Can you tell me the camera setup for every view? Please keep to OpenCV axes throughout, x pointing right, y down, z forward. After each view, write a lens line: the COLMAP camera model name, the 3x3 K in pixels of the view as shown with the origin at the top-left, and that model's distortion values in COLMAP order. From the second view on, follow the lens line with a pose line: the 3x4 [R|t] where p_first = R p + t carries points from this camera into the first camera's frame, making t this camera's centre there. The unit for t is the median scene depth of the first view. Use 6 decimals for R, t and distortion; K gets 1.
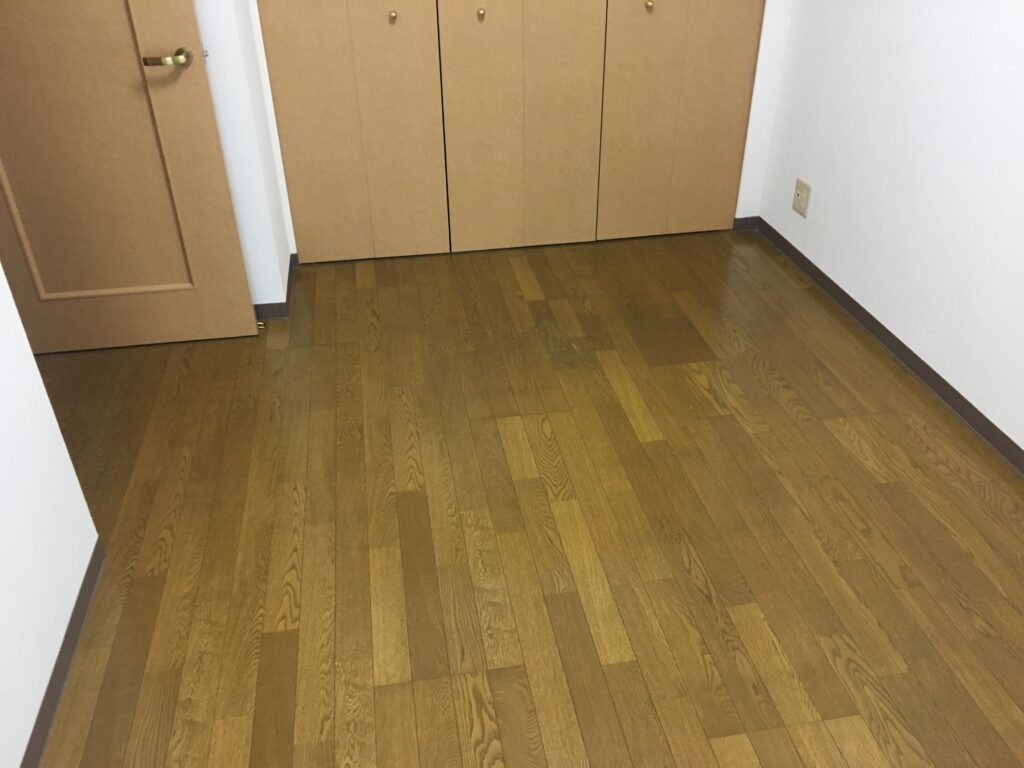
lens RADIAL K [[850.4, 0, 512.0], [0, 850.4, 384.0], [0, 0, 1]] dist [0.094232, -0.180615]
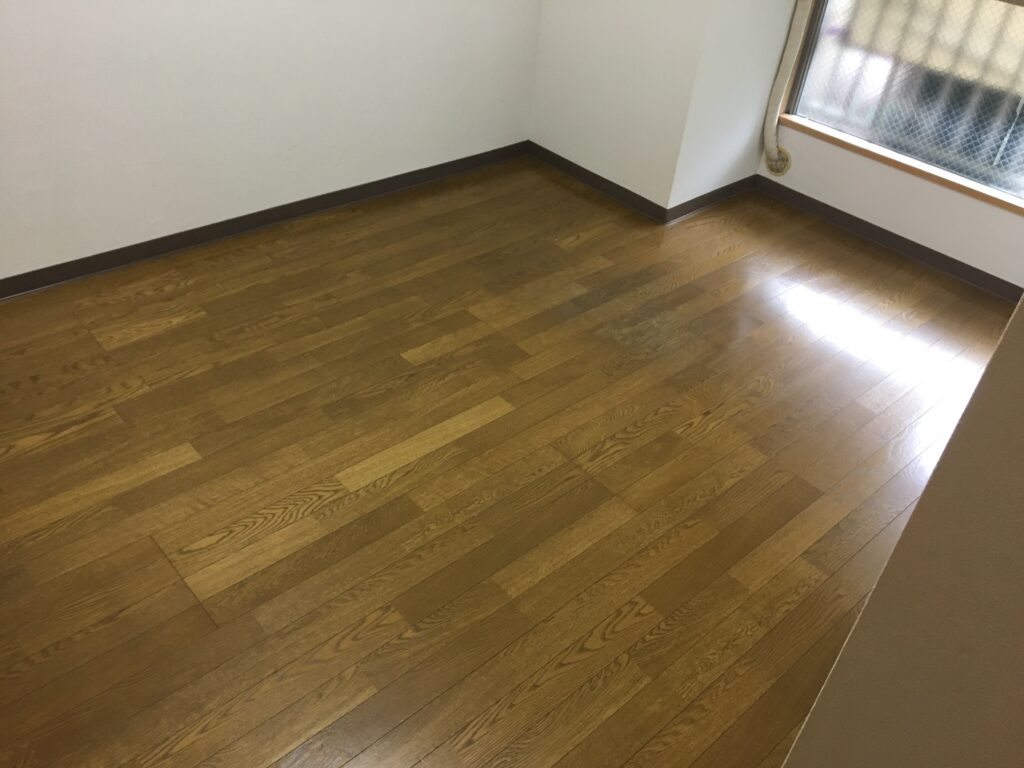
lens RADIAL K [[850.4, 0, 512.0], [0, 850.4, 384.0], [0, 0, 1]] dist [0.094232, -0.180615]
pose [[-0.529180, -0.539974, 0.654520, -0.655018], [0.390721, 0.529657, 0.752861, -0.609228], [-0.753197, 0.654134, -0.069305, 0.979565]]
